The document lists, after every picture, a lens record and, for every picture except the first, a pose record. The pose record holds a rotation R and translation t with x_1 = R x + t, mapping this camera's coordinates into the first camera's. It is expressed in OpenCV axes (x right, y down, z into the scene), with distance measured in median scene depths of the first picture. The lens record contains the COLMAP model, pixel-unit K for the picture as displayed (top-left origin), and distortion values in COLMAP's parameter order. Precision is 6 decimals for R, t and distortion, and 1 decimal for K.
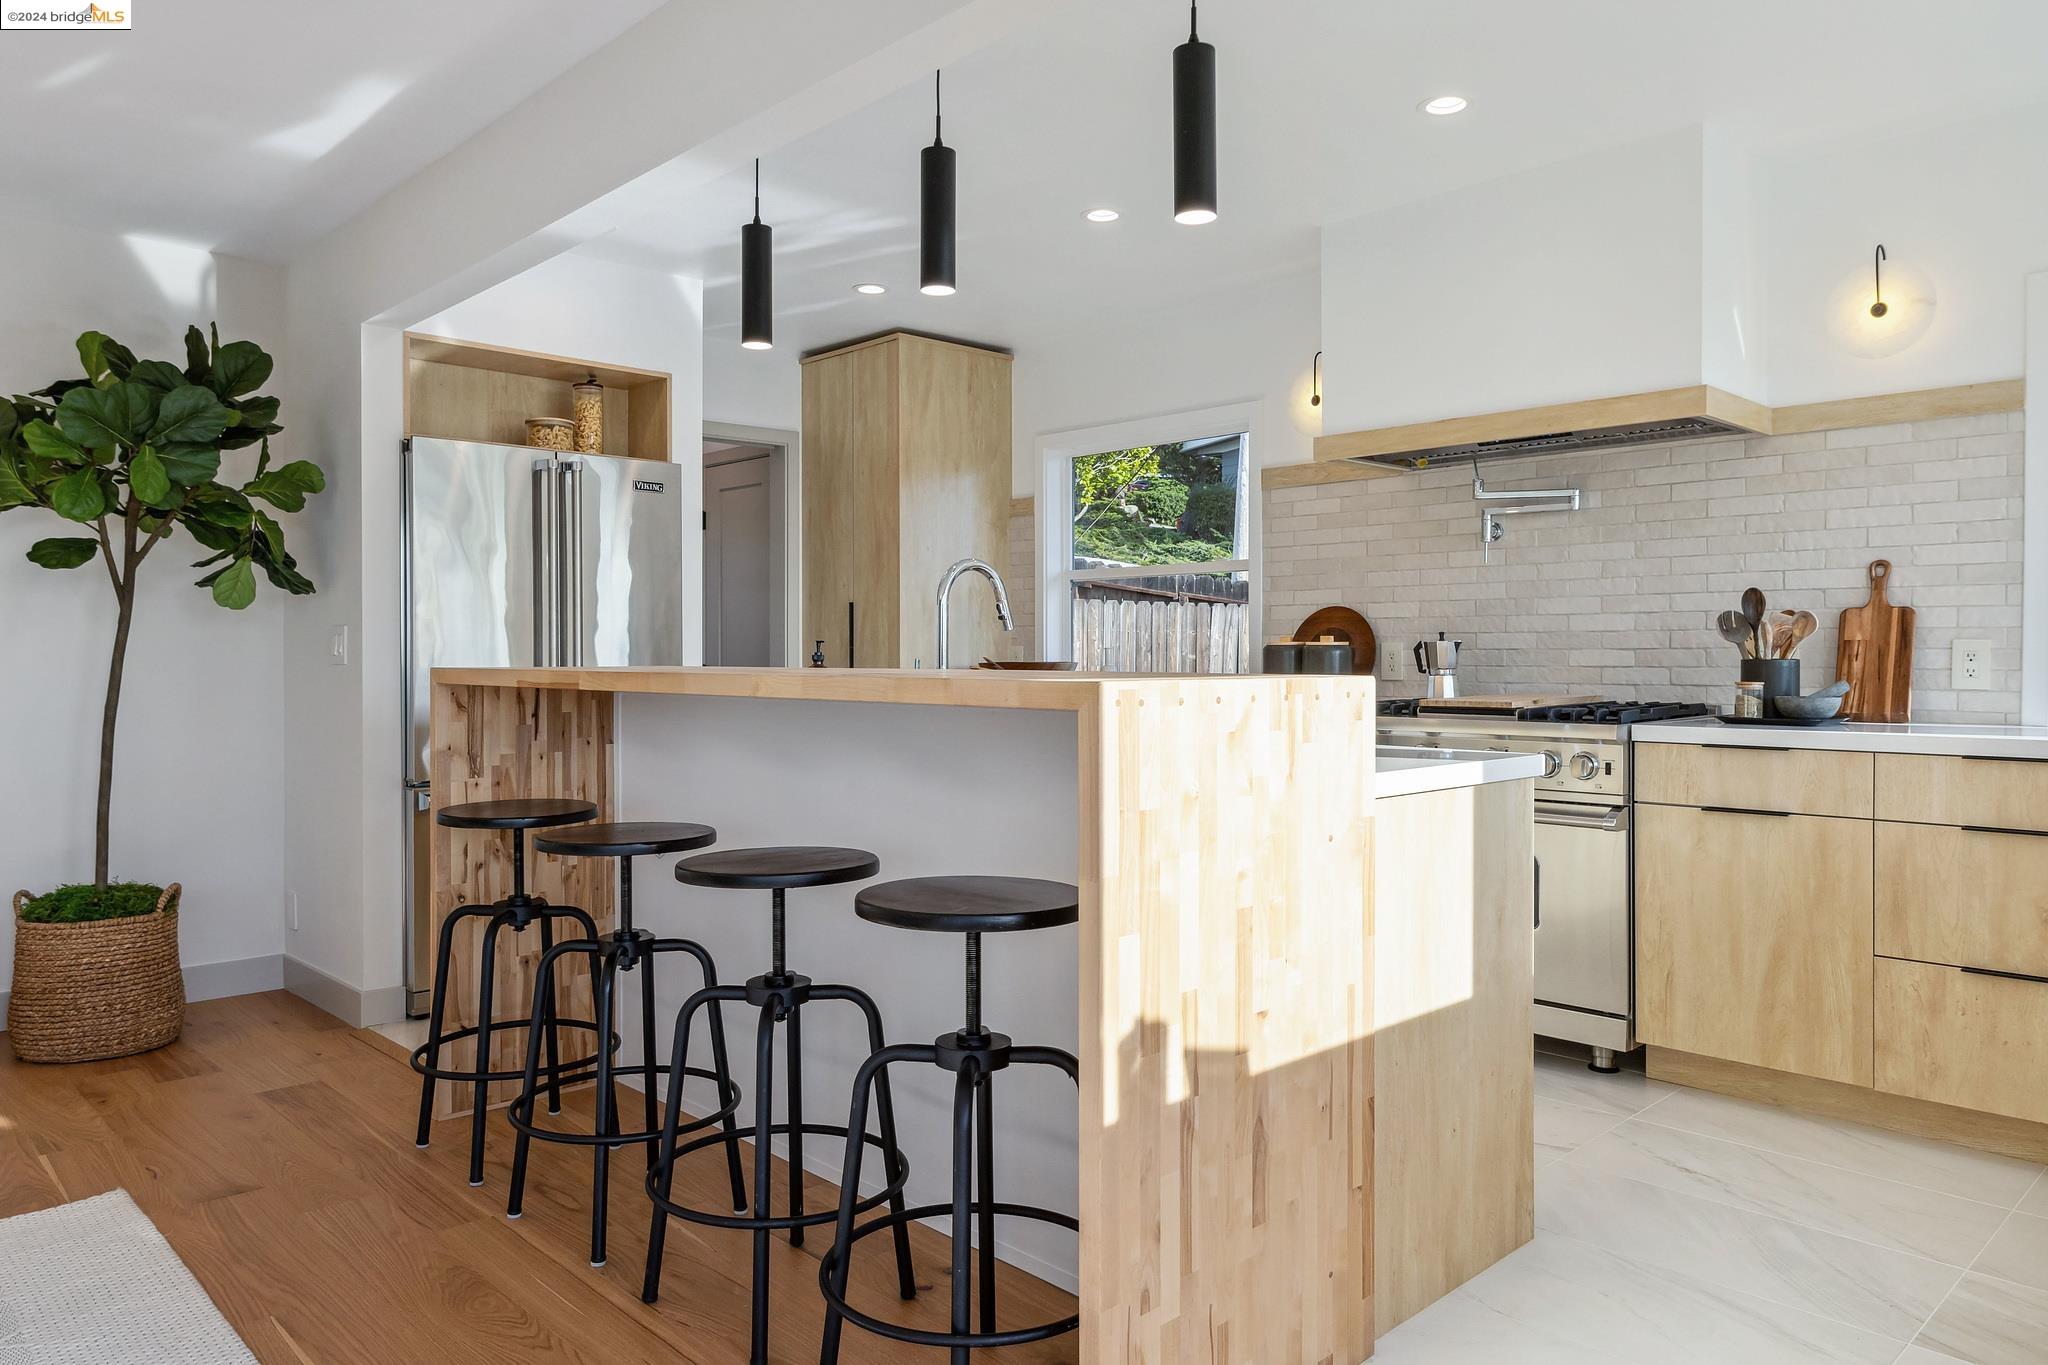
lens RADIAL K [[1384.1, 0, 994.1], [0, 1384.1, 664.5], [0, 0, 1]] dist [0.000156, 0.000040]
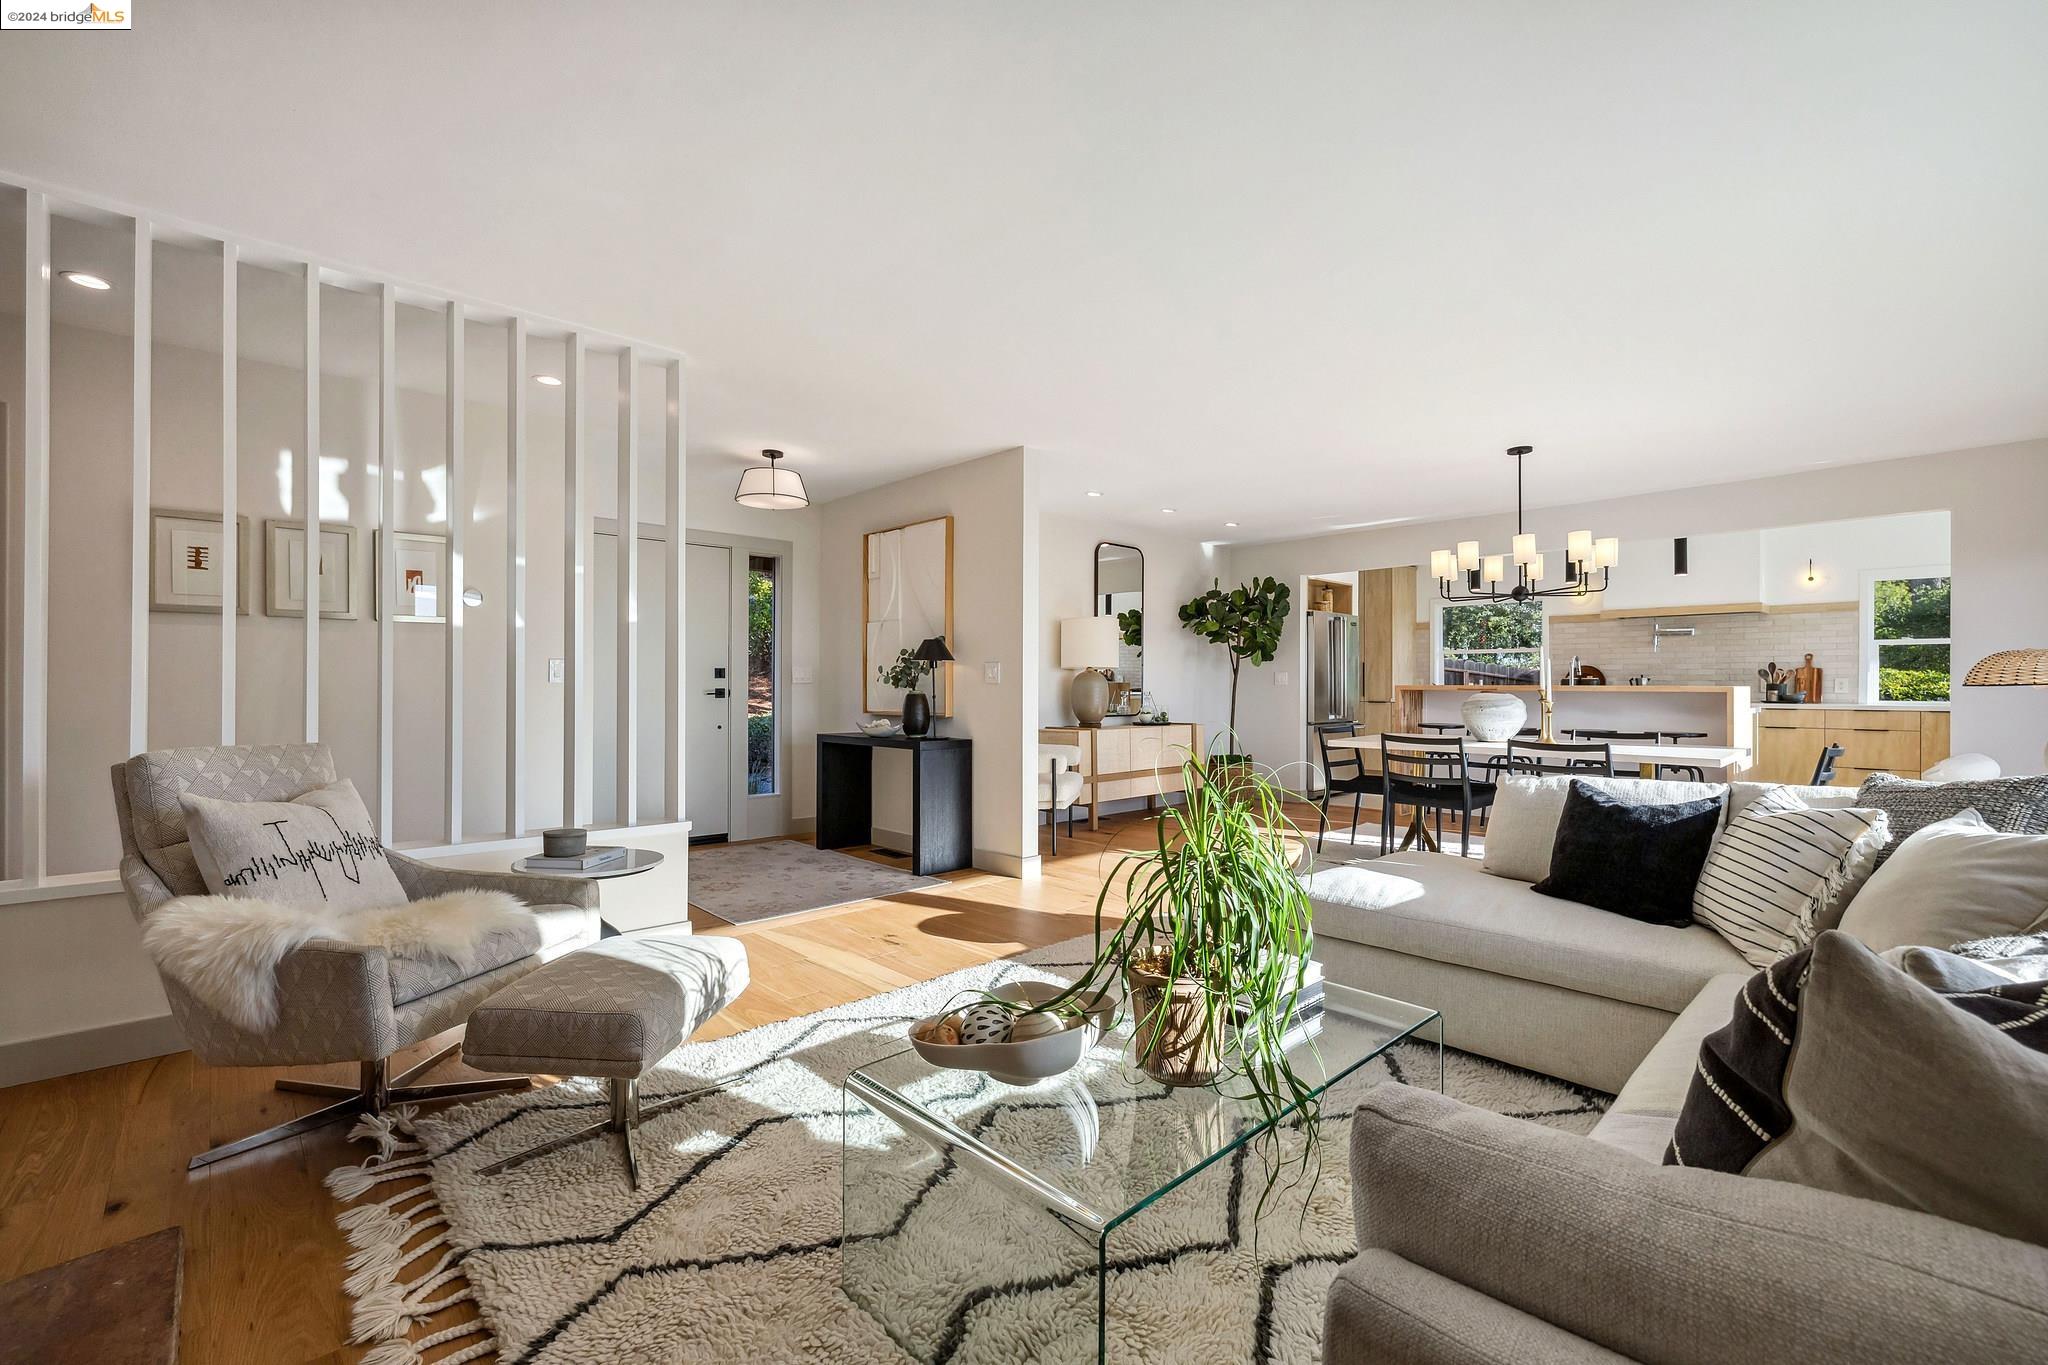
lens RADIAL K [[864.3, 0, 1018.8], [0, 864.3, 678.9], [0, 0, 1]] dist [-0.000127, -0.000137]
pose [[0.999951, 0.003124, -0.009359, -1.105122], [-0.003252, 0.999901, -0.013674, 0.016703], [0.009316, 0.013704, 0.999863, -0.969085]]
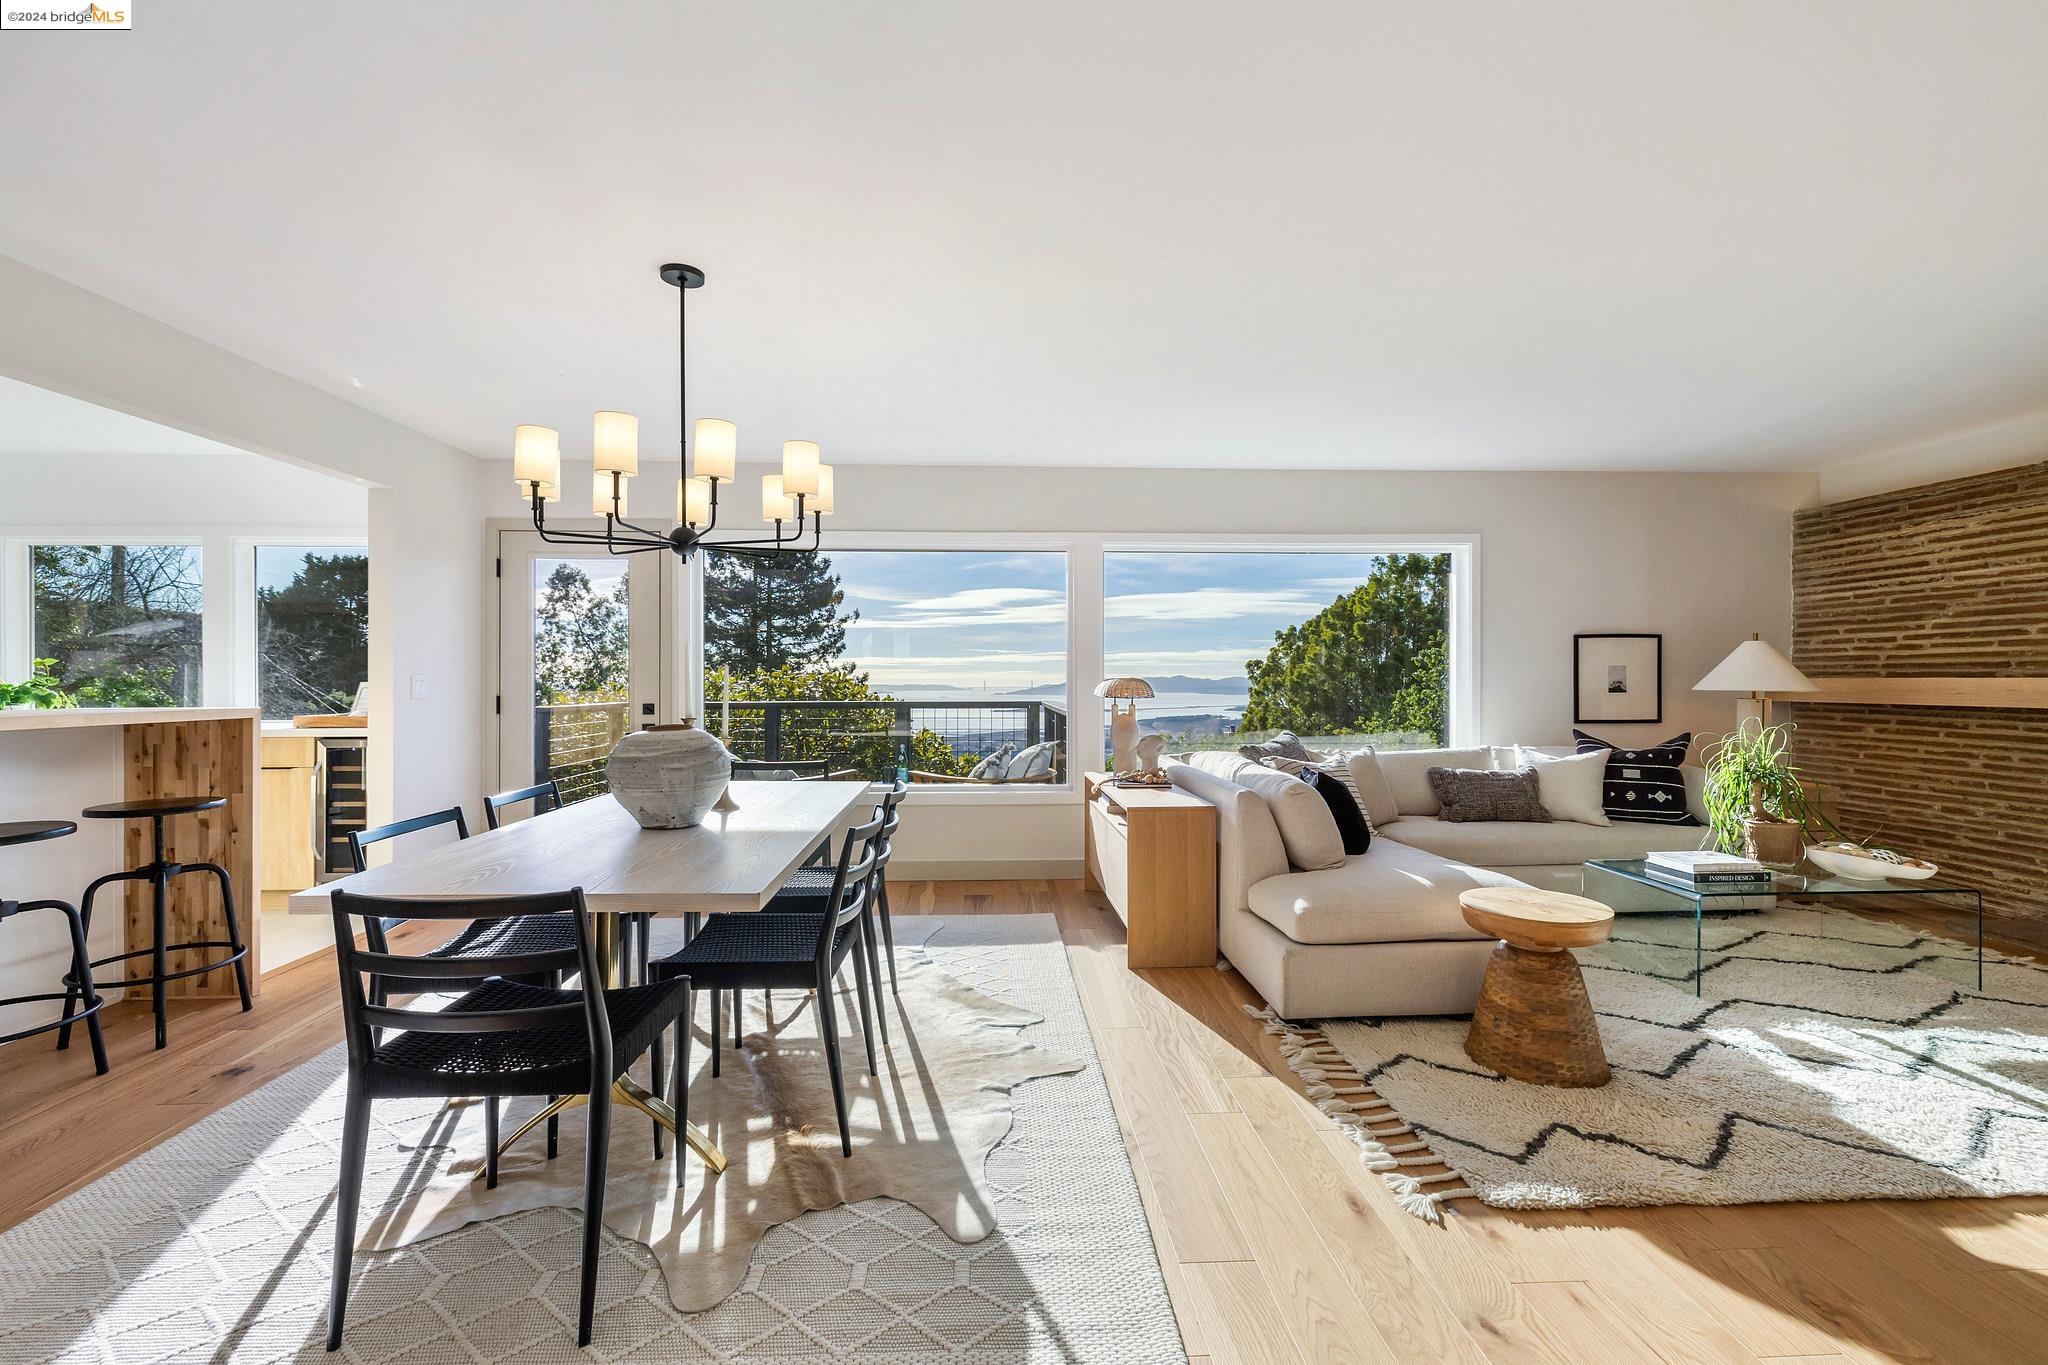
lens RADIAL K [[864.3, 0, 1018.8], [0, 864.3, 678.9], [0, 0, 1]] dist [-0.000127, -0.000137]
pose [[-0.756554, 0.001303, 0.653930, -1.034209], [0.006274, 0.999966, 0.005266, -0.020170], [-0.653901, 0.008086, -0.756537, 0.583690]]
